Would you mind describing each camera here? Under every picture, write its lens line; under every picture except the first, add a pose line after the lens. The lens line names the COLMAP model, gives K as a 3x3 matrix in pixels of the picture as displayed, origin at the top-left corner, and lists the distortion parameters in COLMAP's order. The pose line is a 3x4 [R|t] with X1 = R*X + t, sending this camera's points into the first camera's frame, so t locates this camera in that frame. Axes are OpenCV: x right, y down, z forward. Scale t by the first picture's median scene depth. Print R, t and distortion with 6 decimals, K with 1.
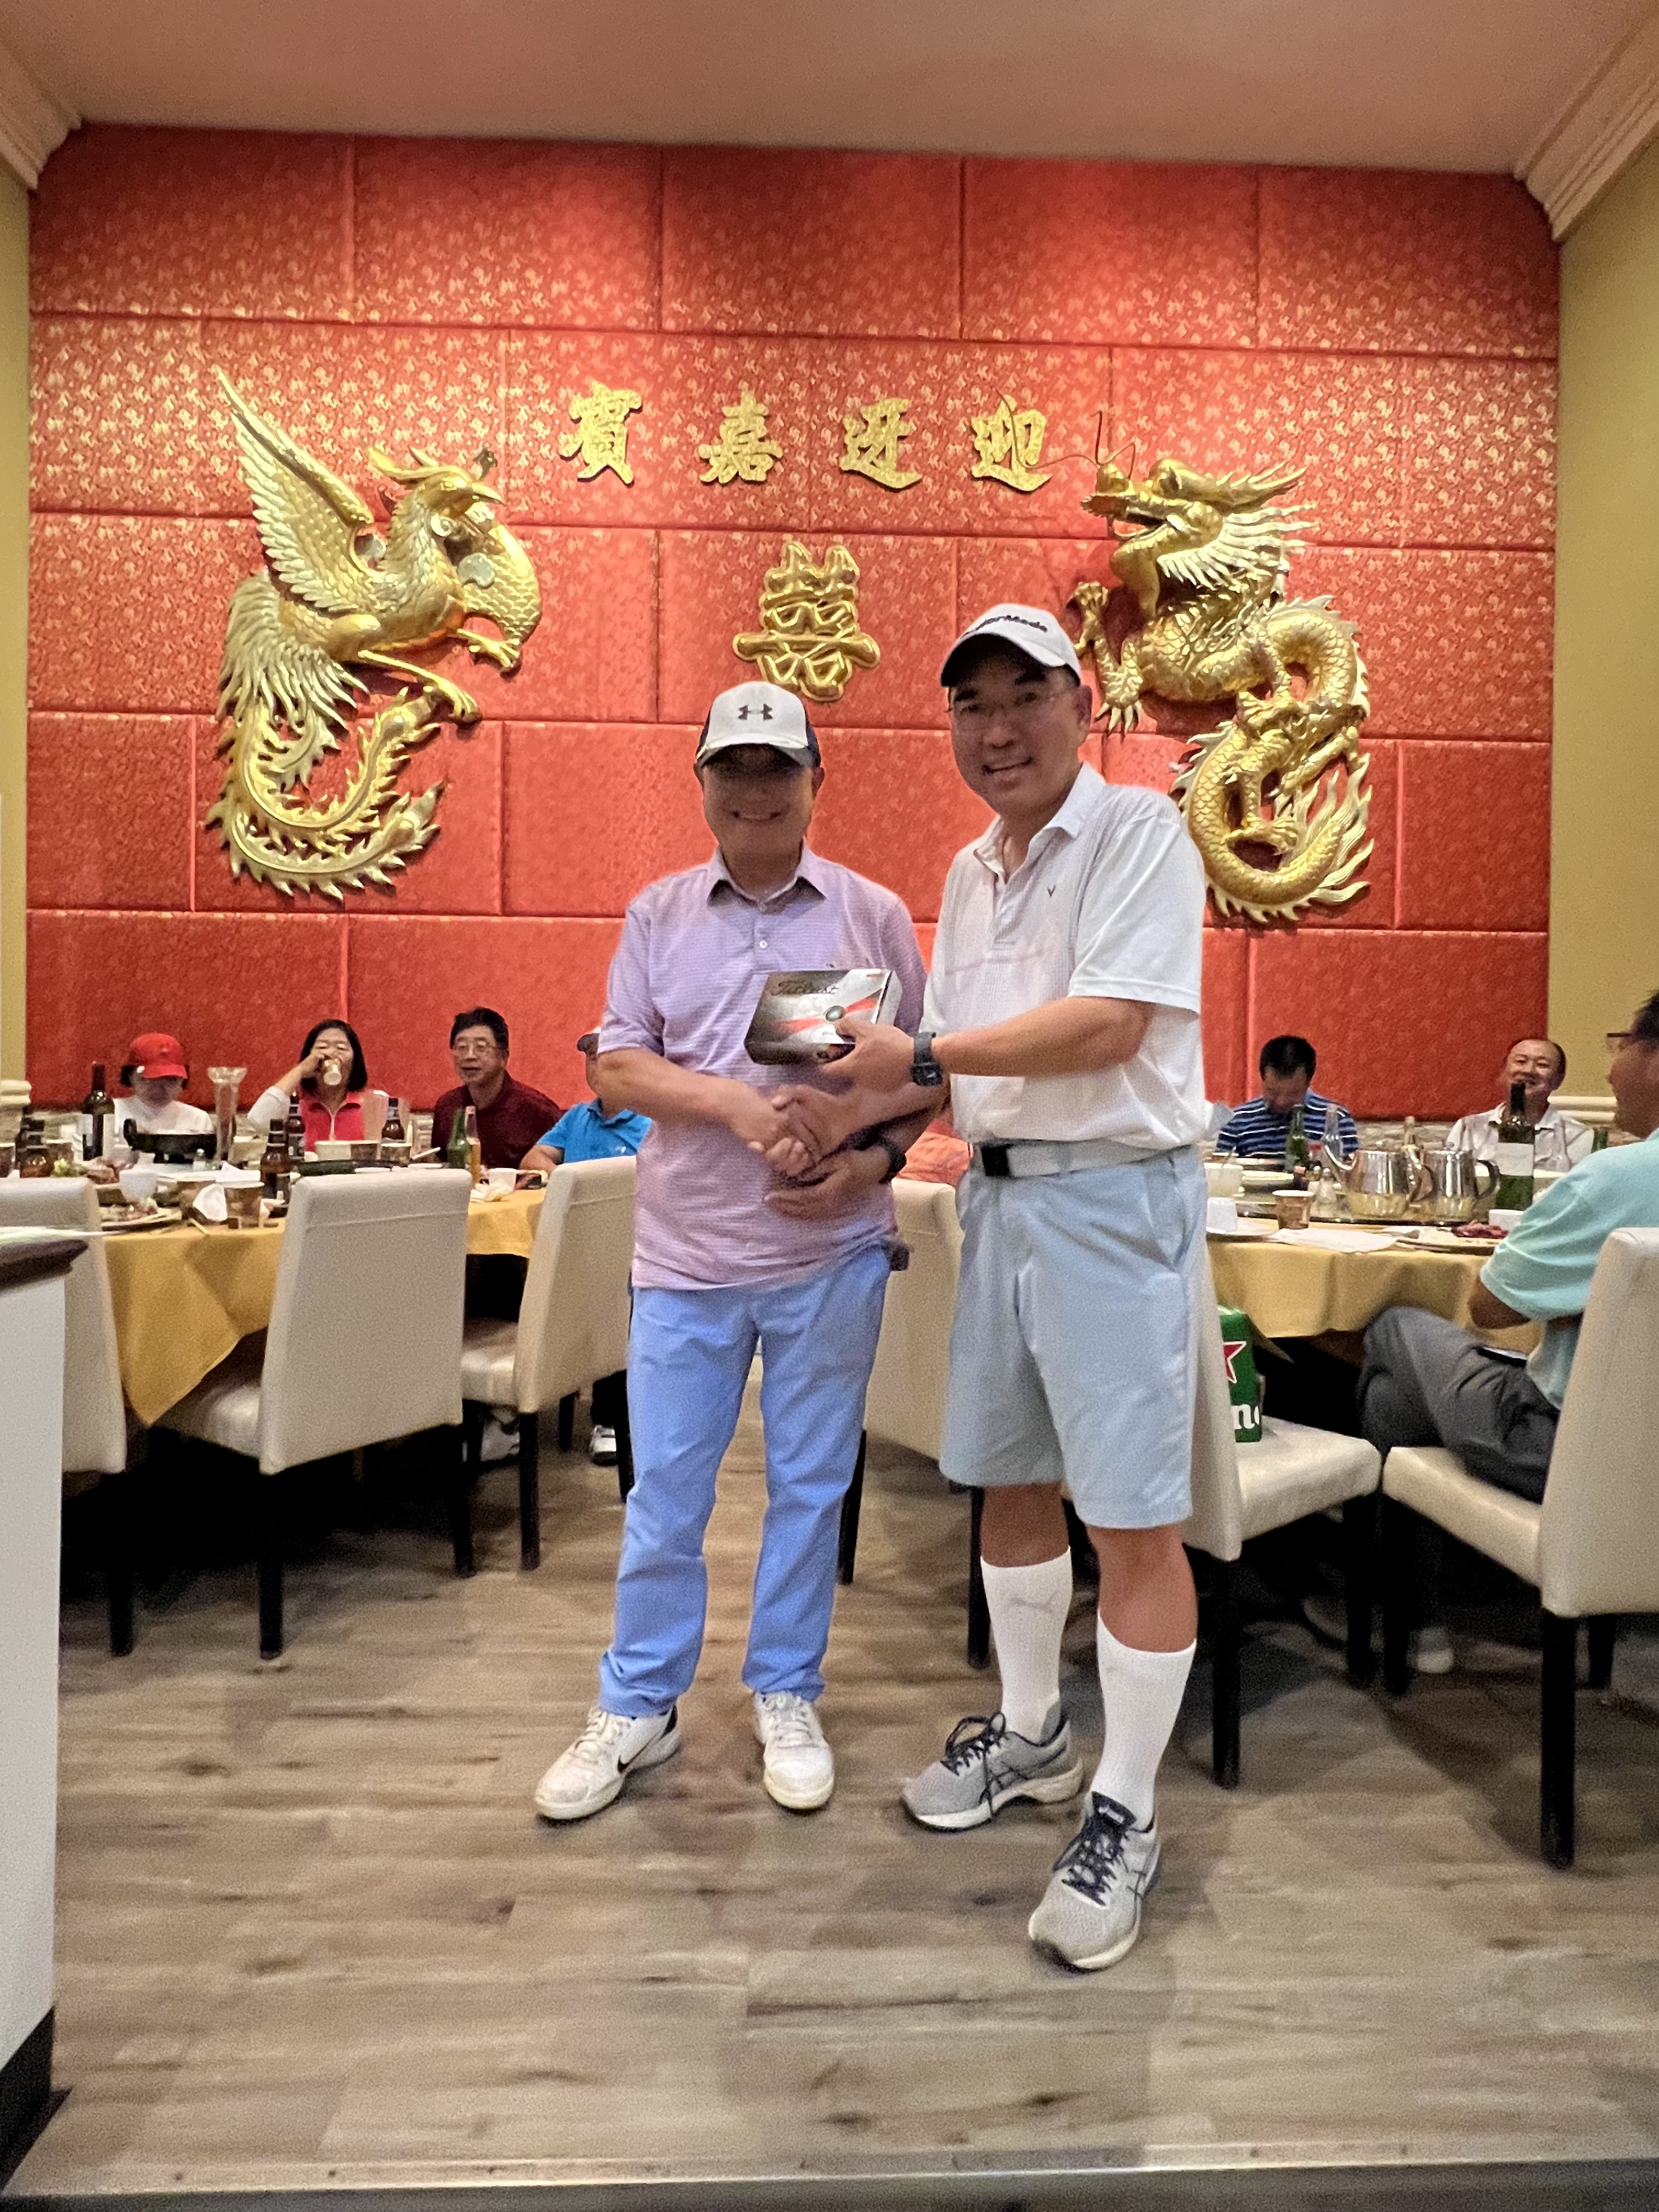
lens RADIAL K [[1193.5, 0, 844.8], [0, 1193.5, 1094.3], [0, 0, 1]] dist [-0.007115, 0.001592]
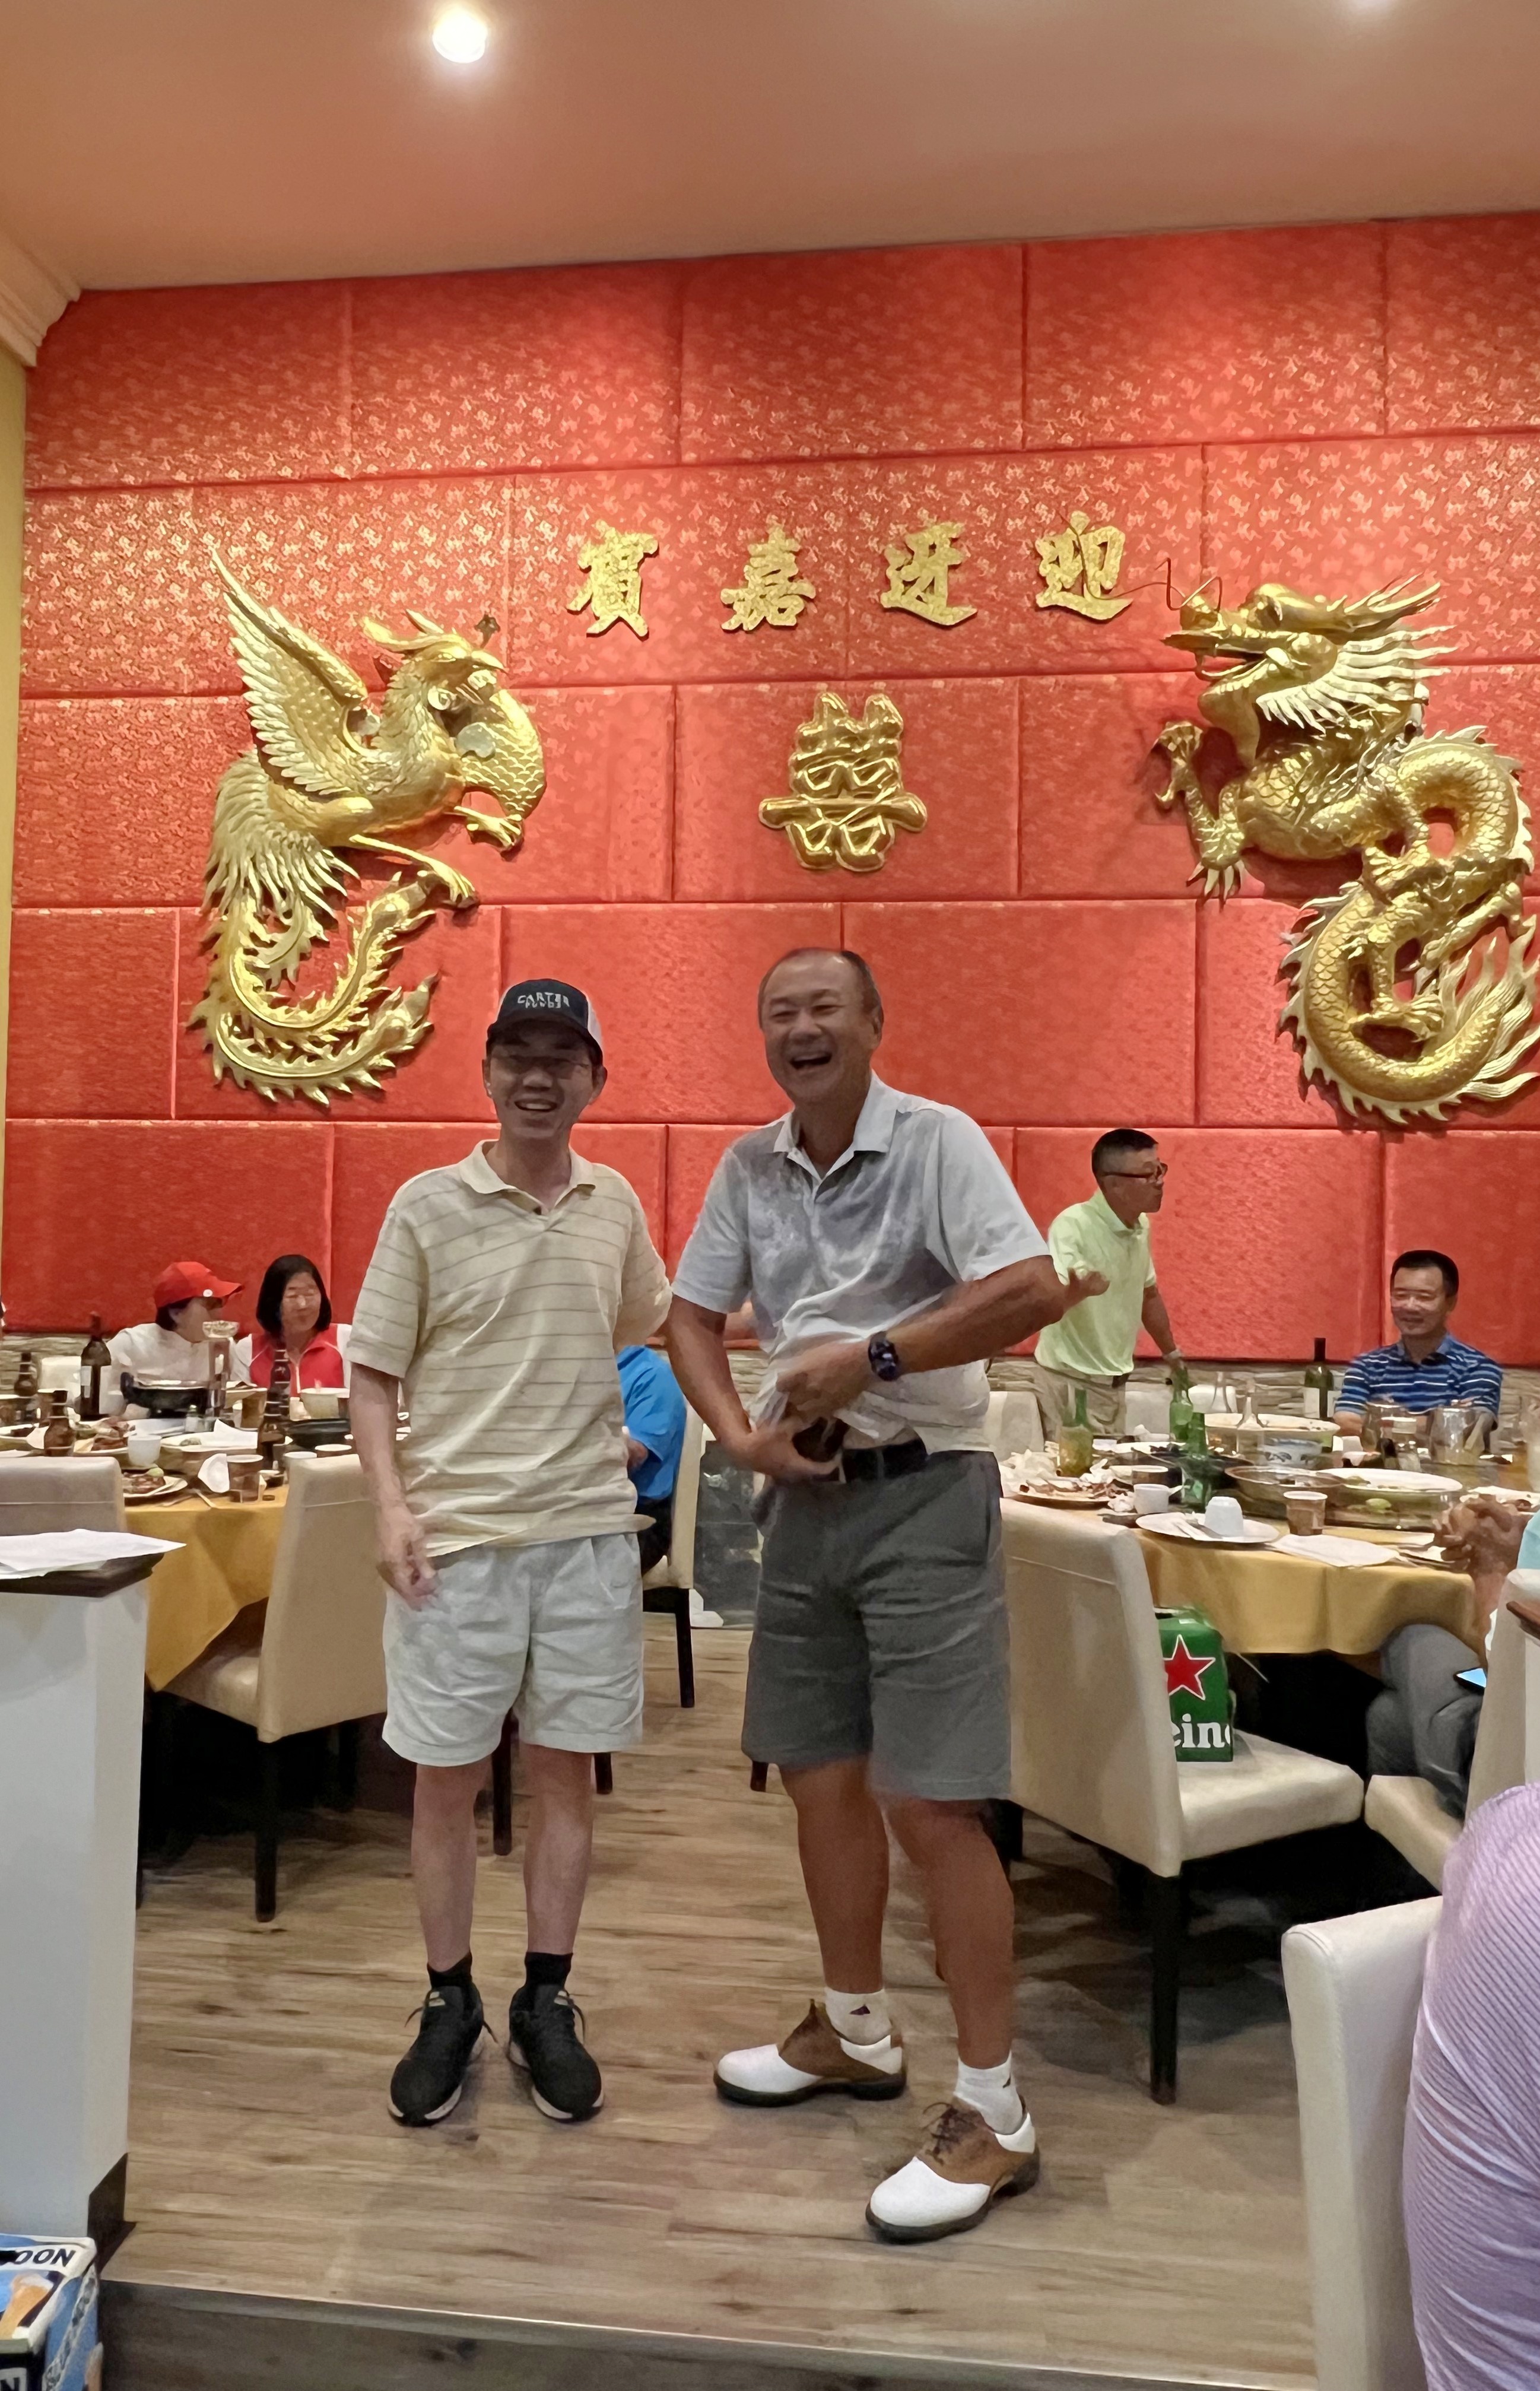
lens RADIAL K [[1651.6, 0, 719.5], [0, 1651.6, 1175.6], [0, 0, 1]] dist [-0.007362, 0.001519]
pose [[0.988216, -0.000003, -0.153067, 0.063948], [-0.006805, 0.999010, -0.043953, -0.057094], [0.152915, 0.044477, 0.987238, -0.189760]]
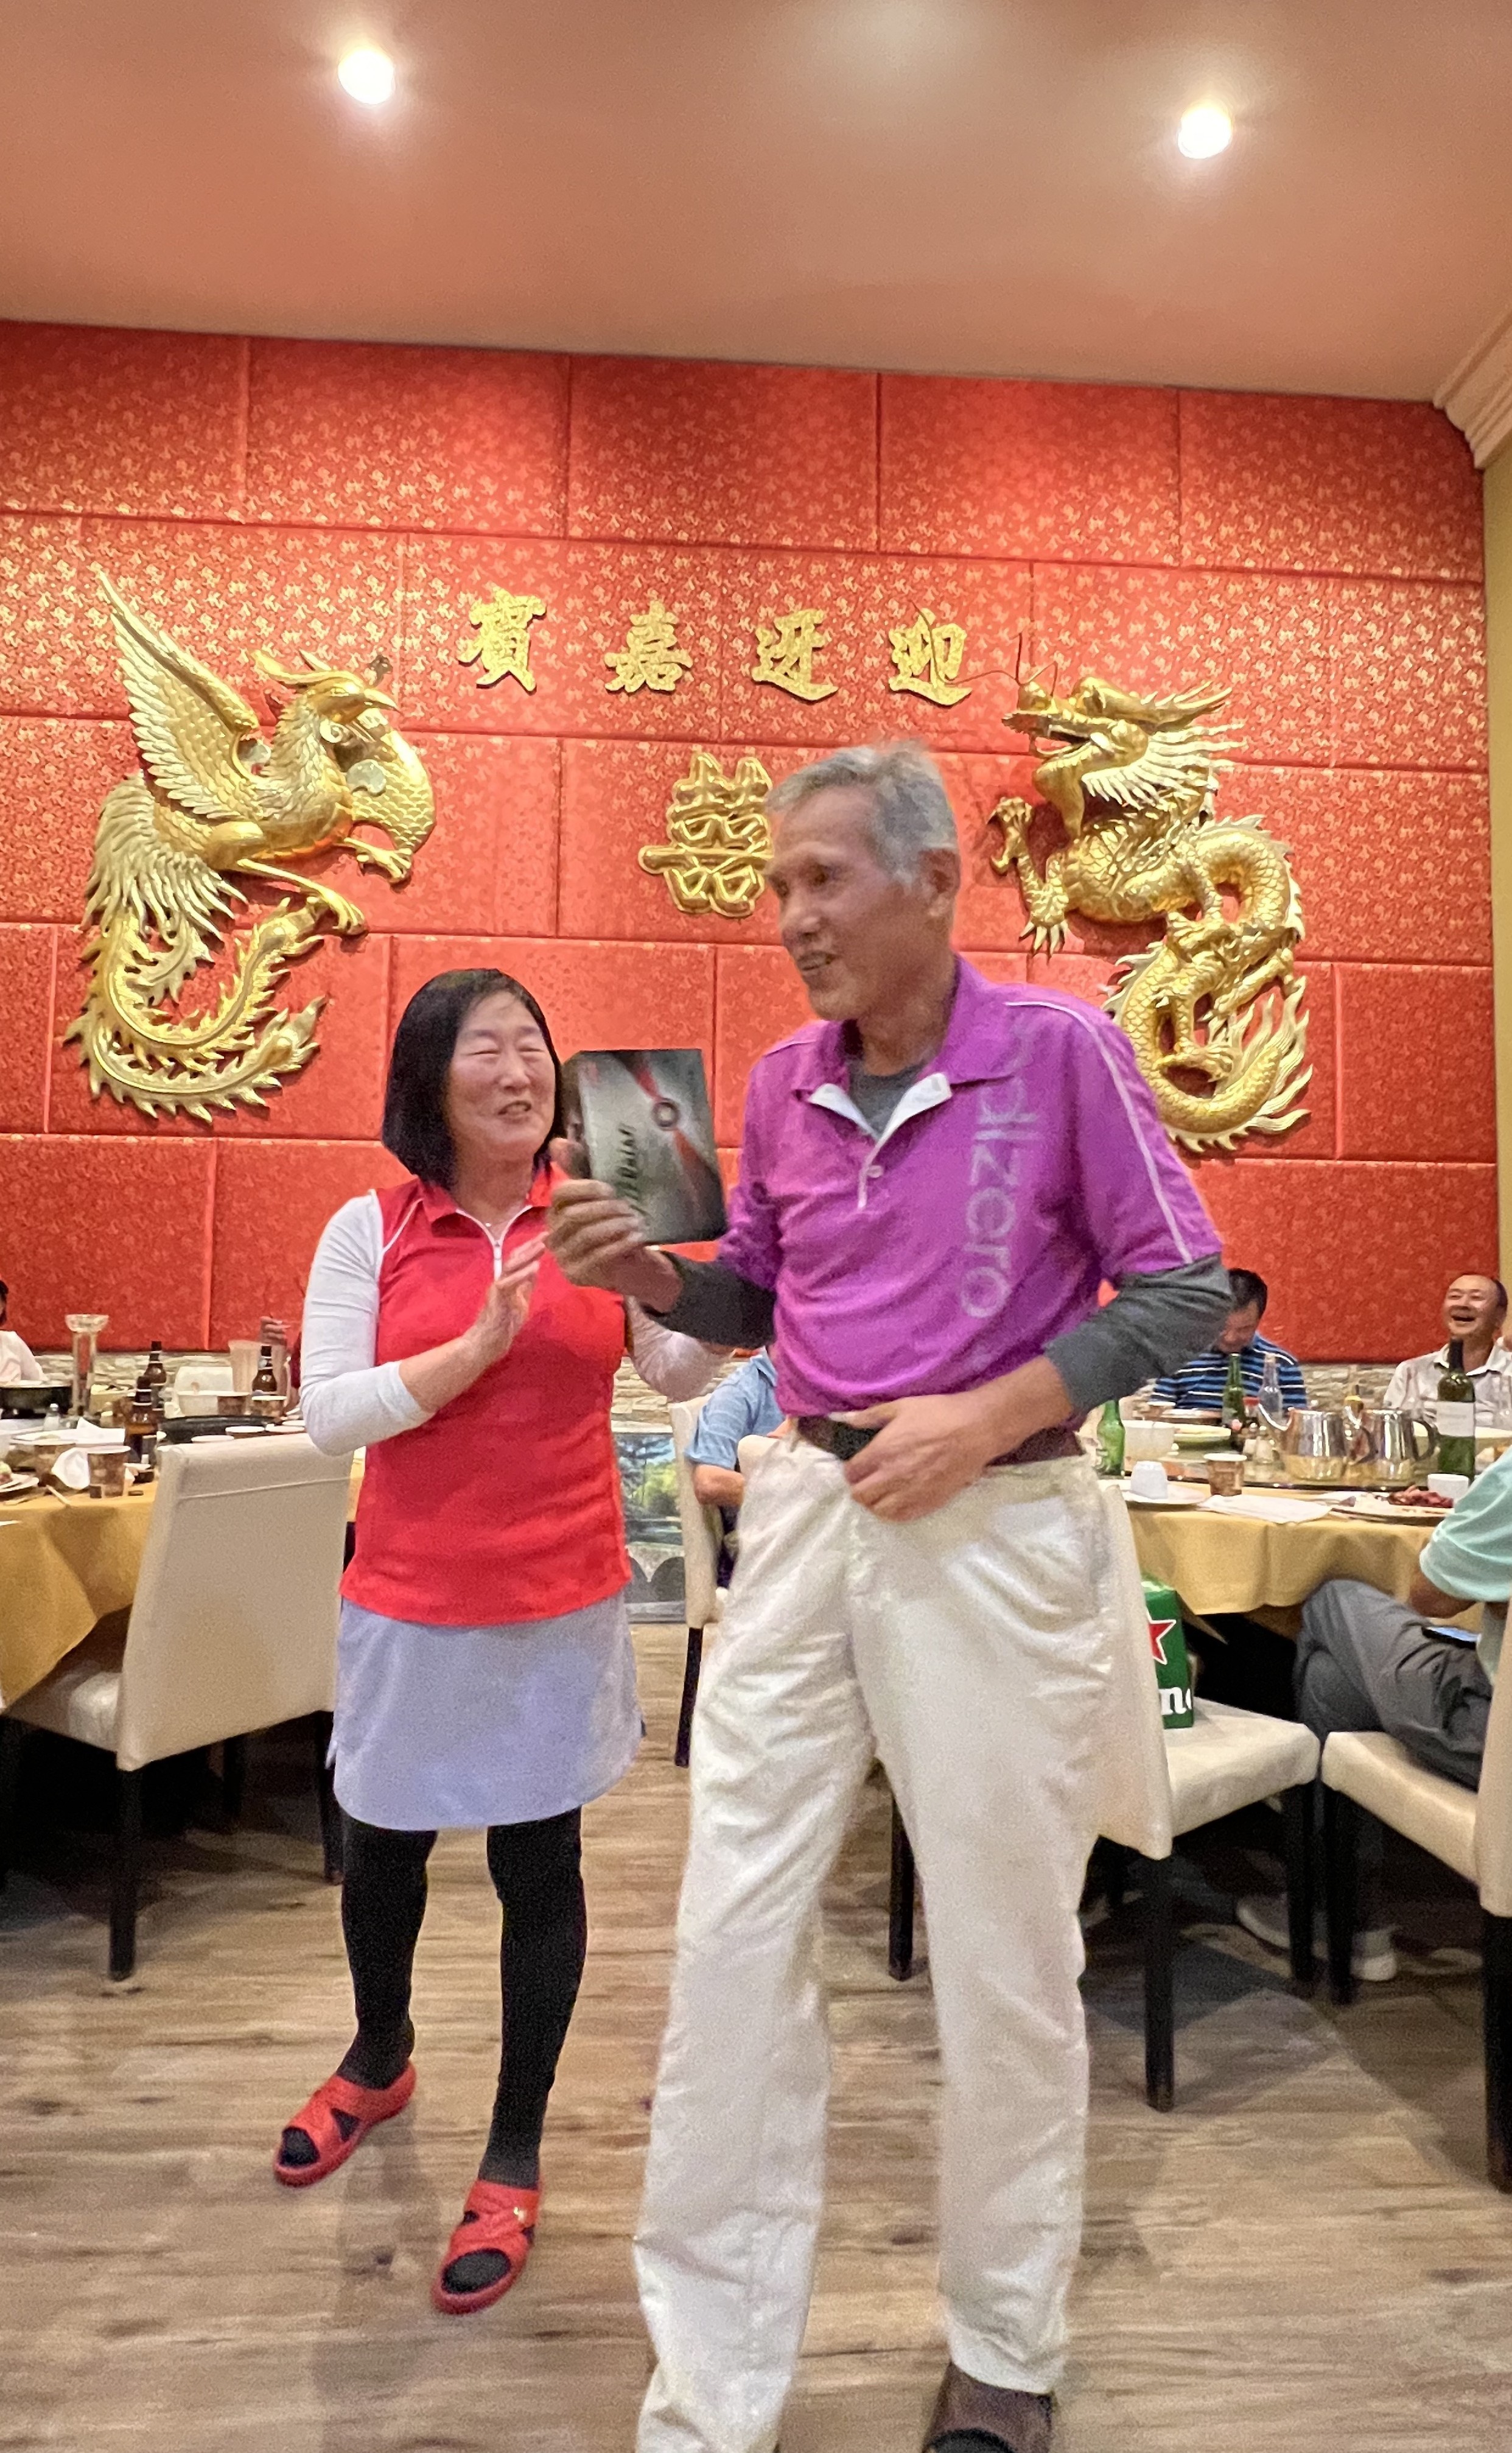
lens RADIAL K [[1325.4, 0, 795.7], [0, 1325.4, 1213.9], [0, 0, 1]] dist [-0.007708, 0.002509]
pose [[0.999487, 0.004497, 0.031696, -0.000889], [-0.002104, 0.997170, -0.075148, -0.016196], [-0.031945, 0.075043, 0.996668, -0.031142]]
